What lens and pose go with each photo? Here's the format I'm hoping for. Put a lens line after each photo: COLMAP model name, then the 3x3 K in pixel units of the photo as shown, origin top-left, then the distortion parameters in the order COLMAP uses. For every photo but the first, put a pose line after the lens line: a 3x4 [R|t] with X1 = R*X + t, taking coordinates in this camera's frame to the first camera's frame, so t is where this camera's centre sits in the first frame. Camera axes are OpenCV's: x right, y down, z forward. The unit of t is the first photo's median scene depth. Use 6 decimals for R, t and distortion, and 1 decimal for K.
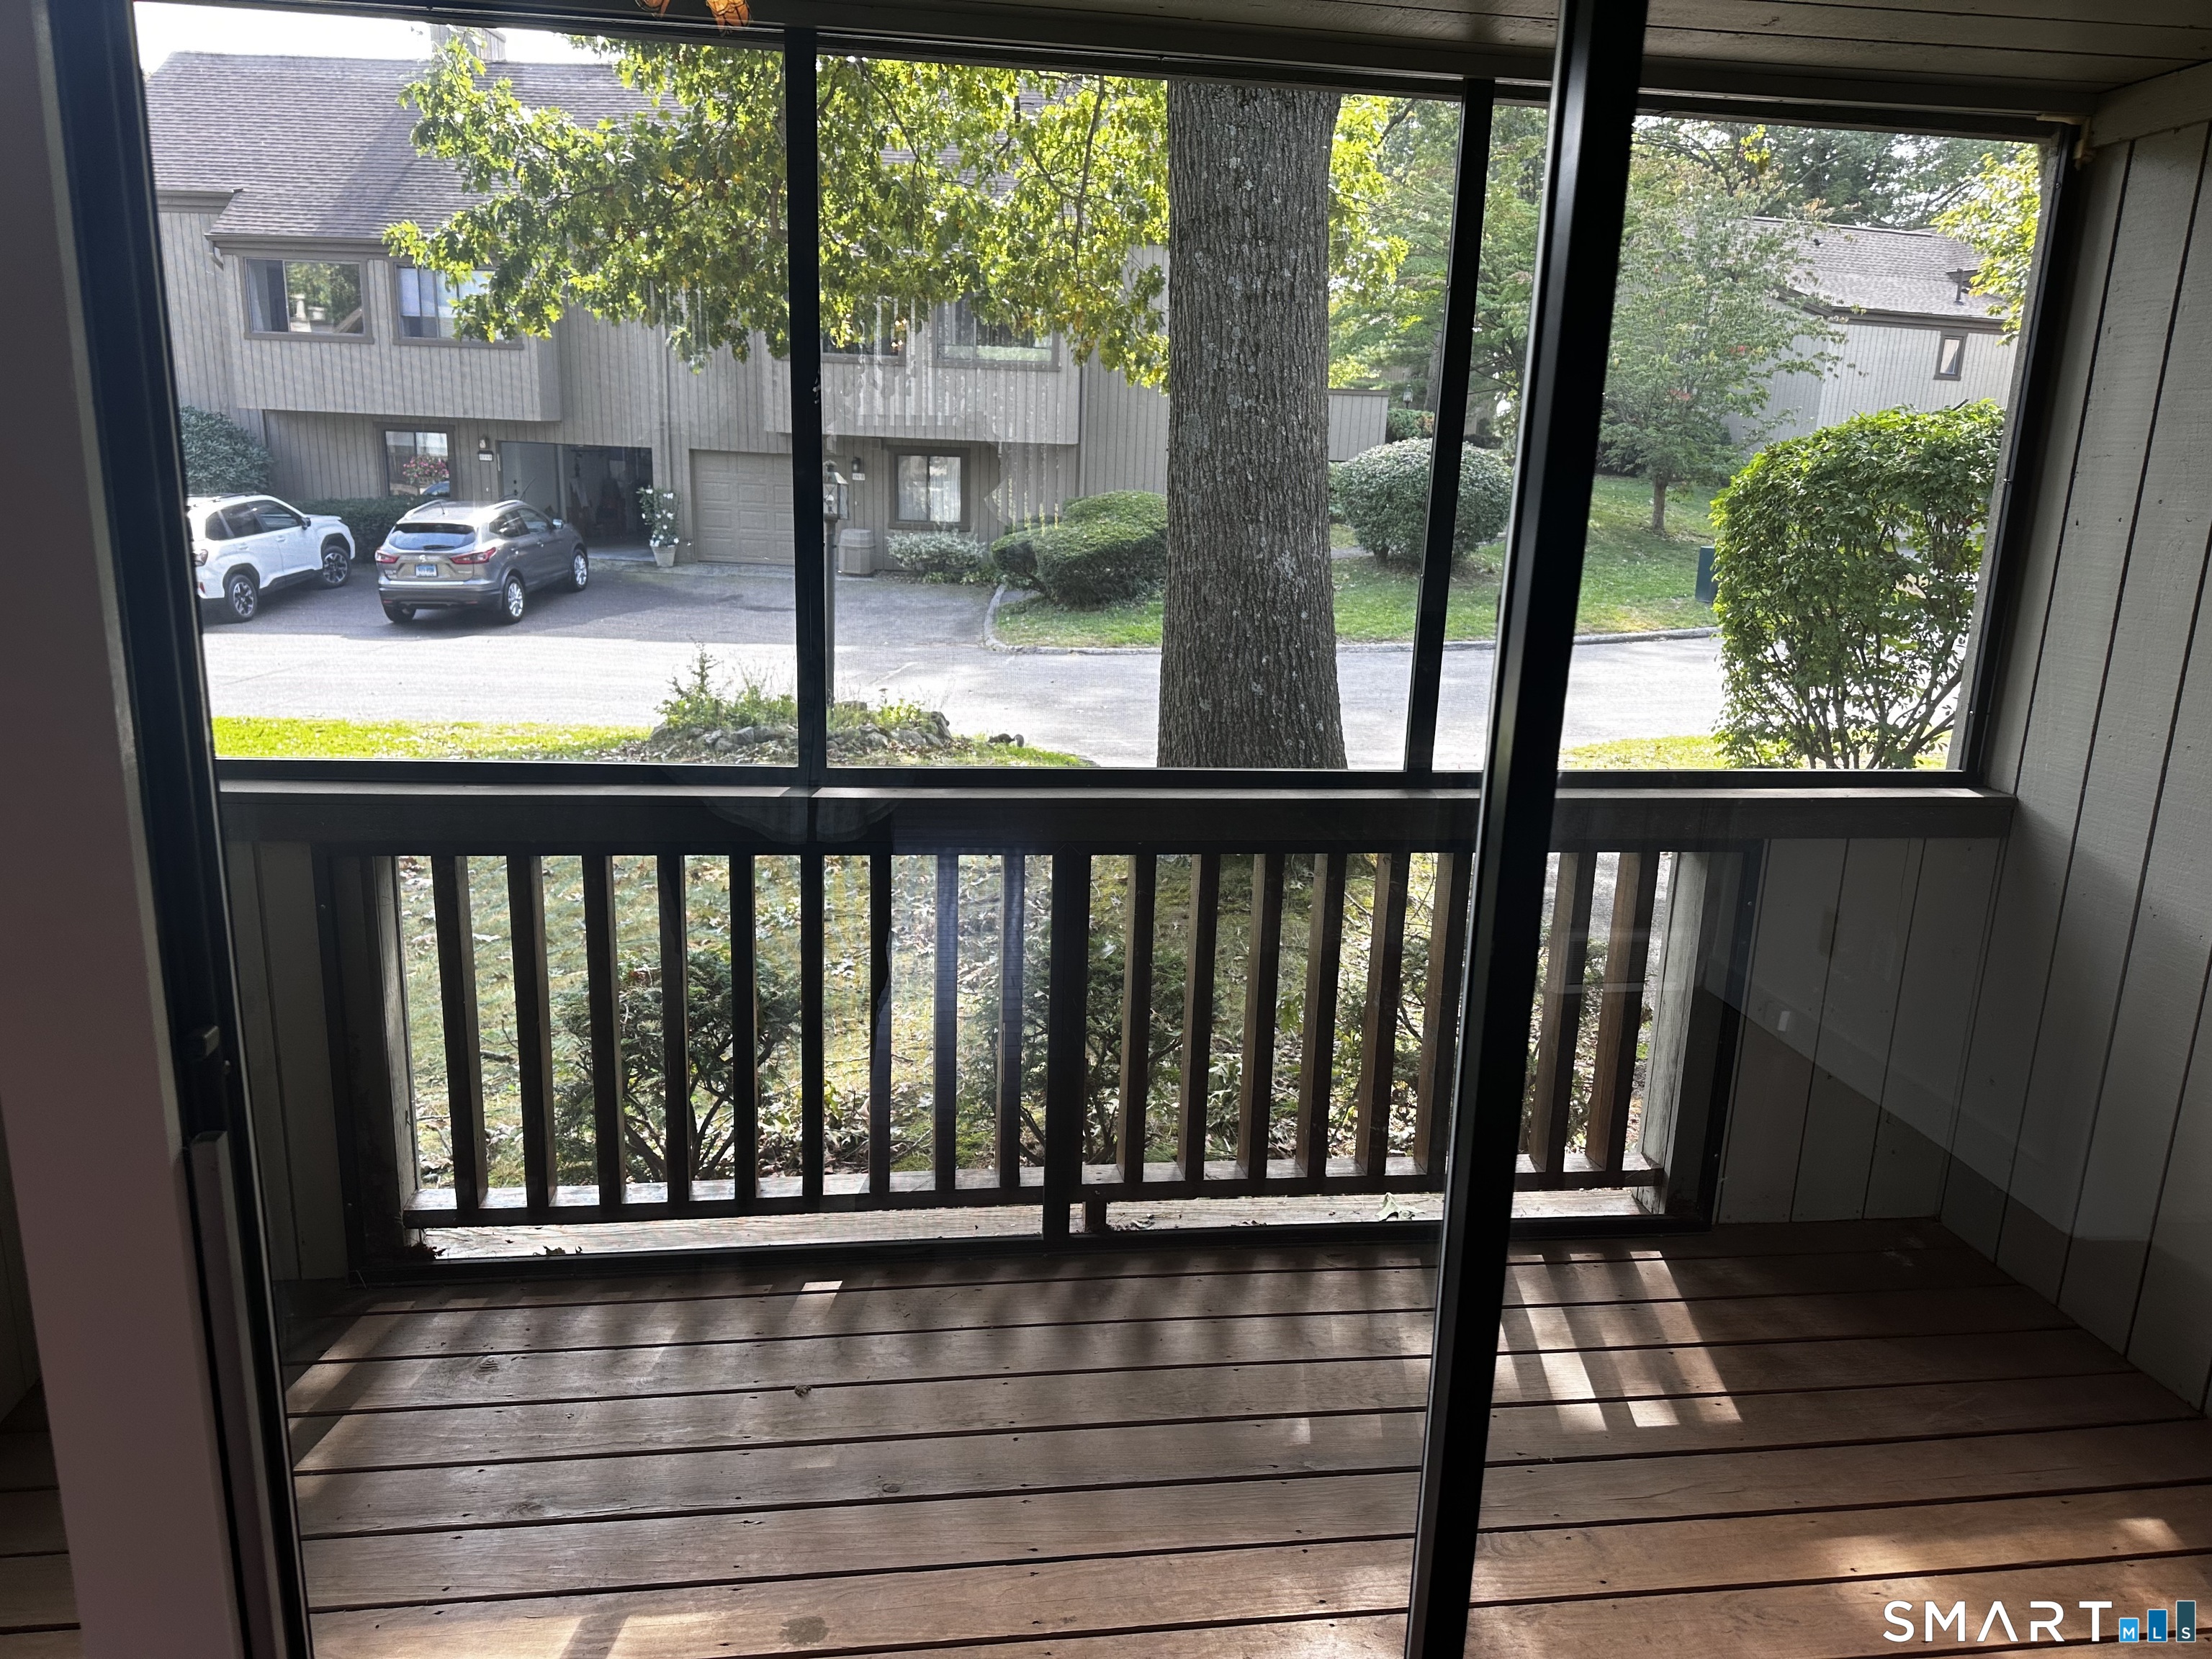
lens RADIAL K [[1550.0, 0, 1103.1], [0, 1550.0, 829.4], [0, 0, 1]] dist [0.088599, -0.110682]
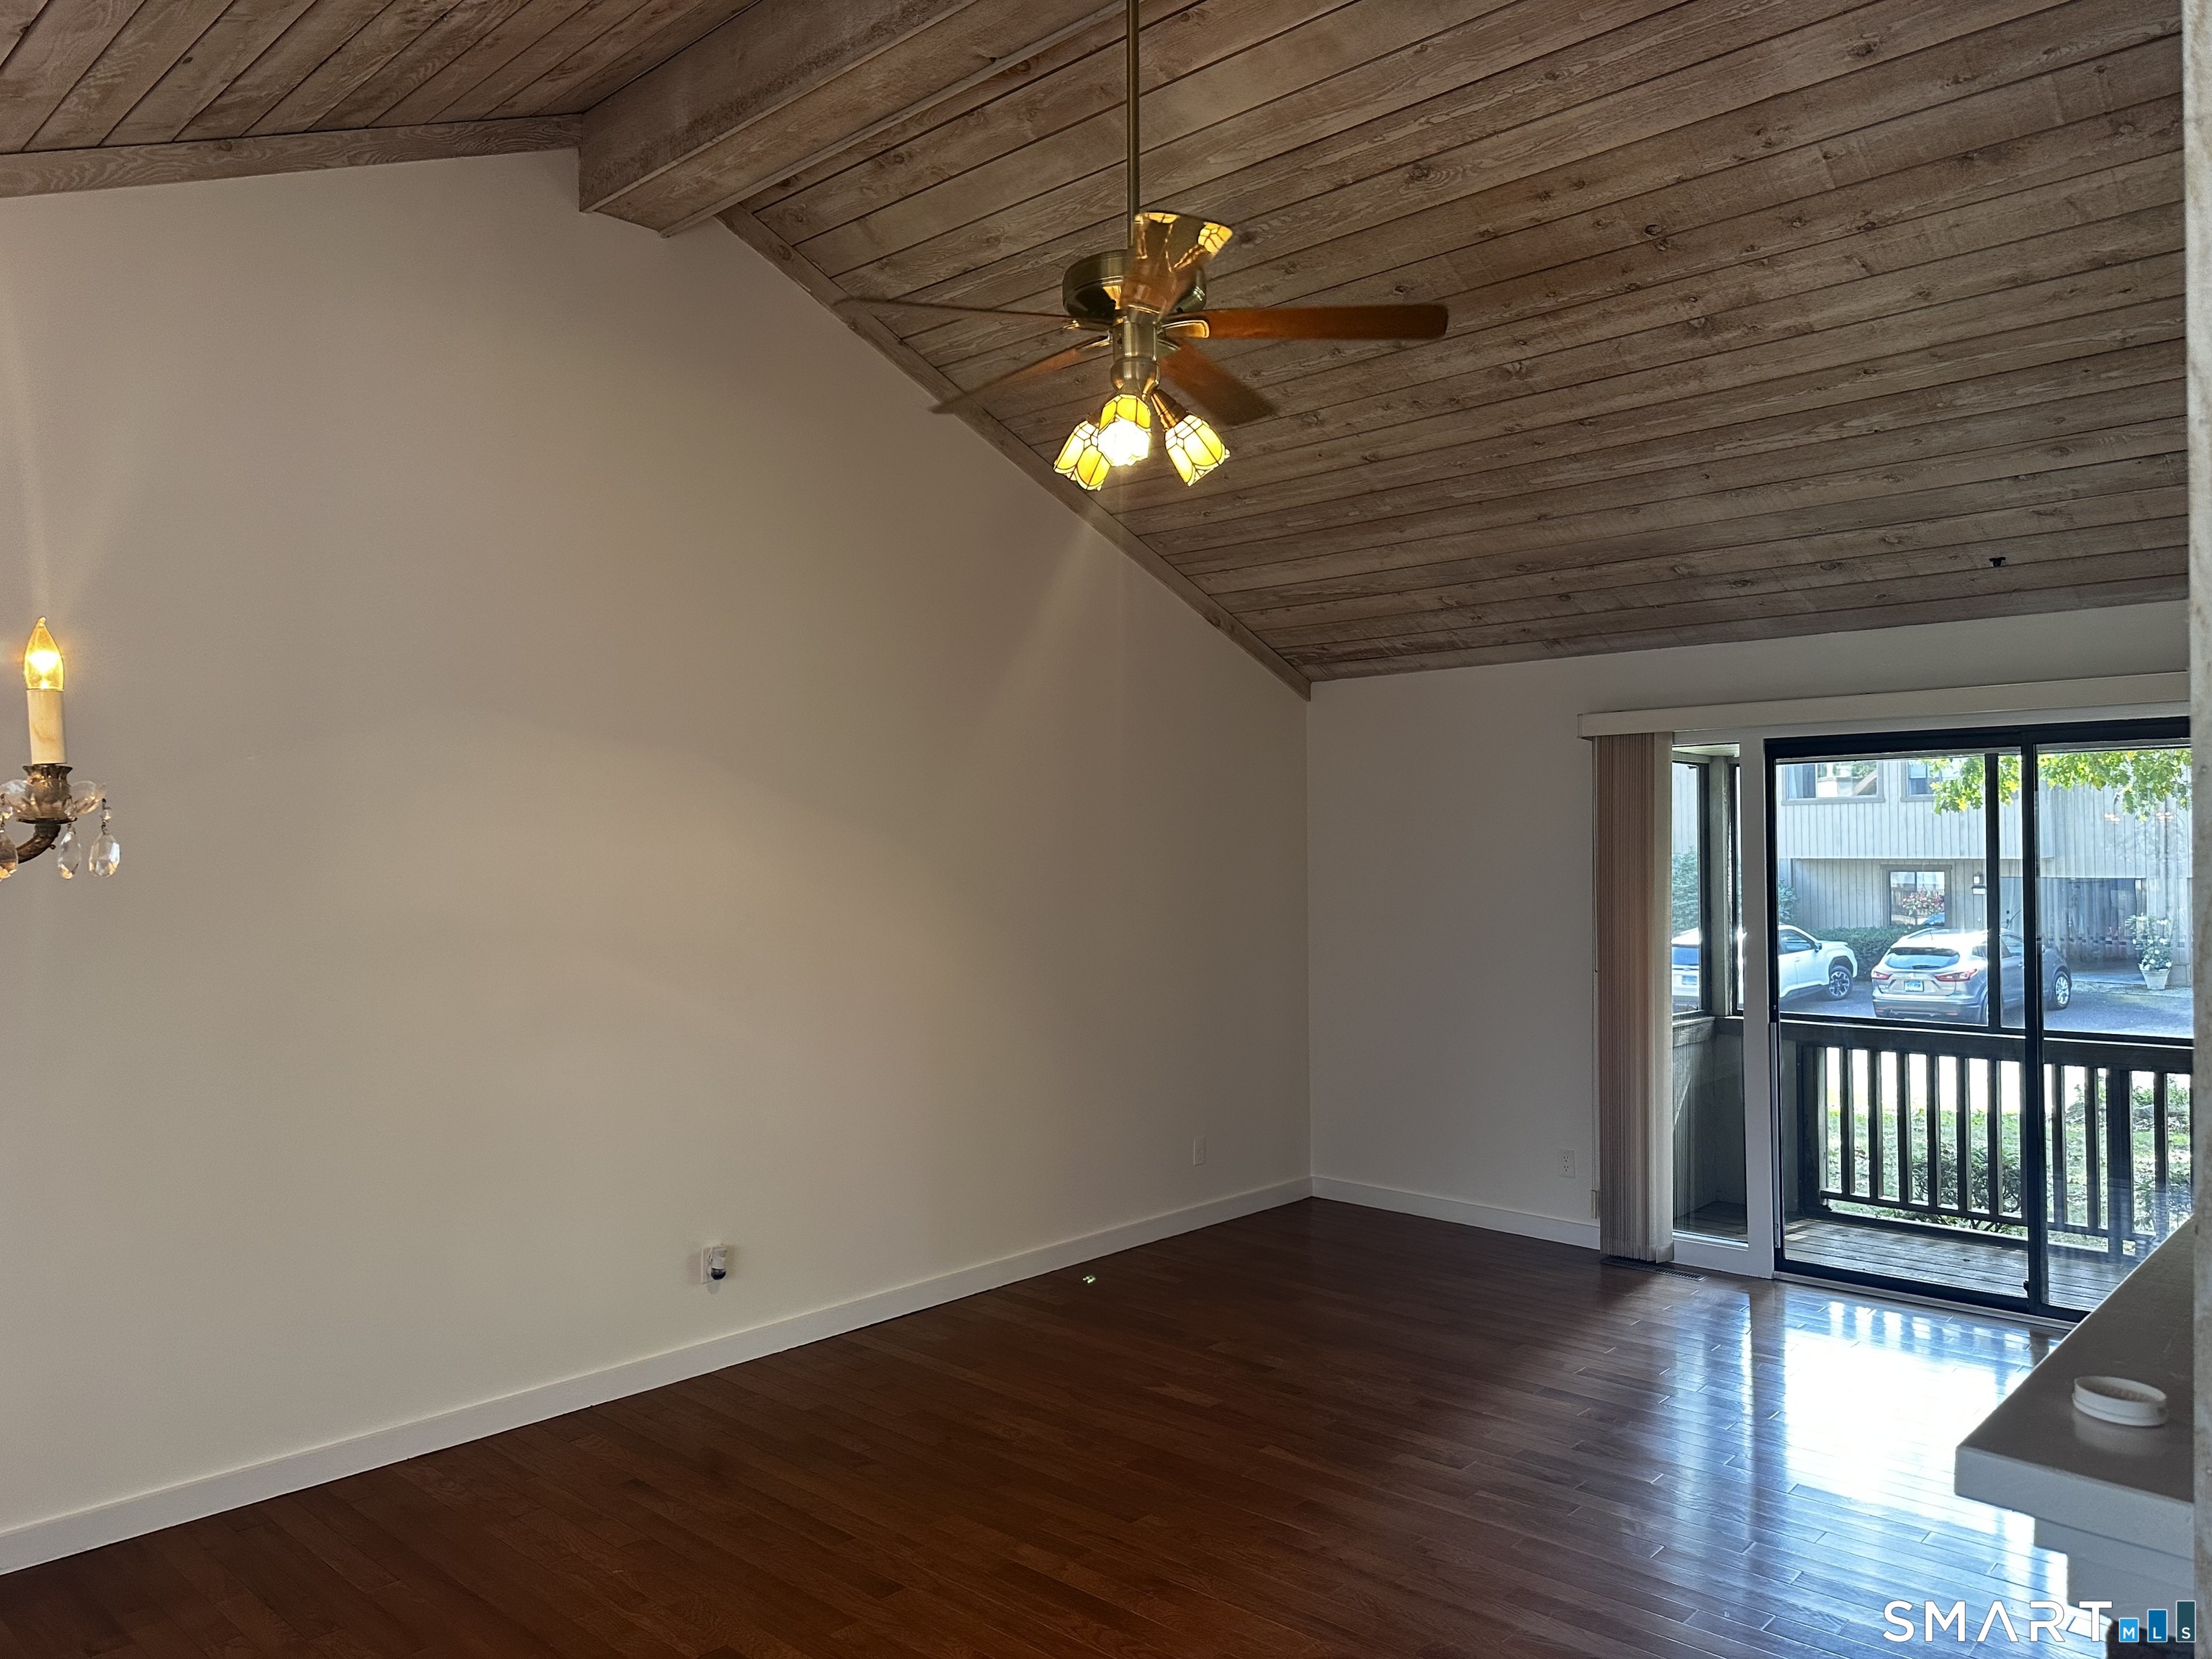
lens RADIAL K [[1561.9, 0, 1134.5], [0, 1561.9, 823.4], [0, 0, 1]] dist [0.085050, -0.098189]
pose [[0.644147, -0.055263, -0.762903, 0.097526], [-0.153358, 0.967804, -0.199591, 0.040187], [0.749370, 0.245563, 0.614933, -0.183313]]
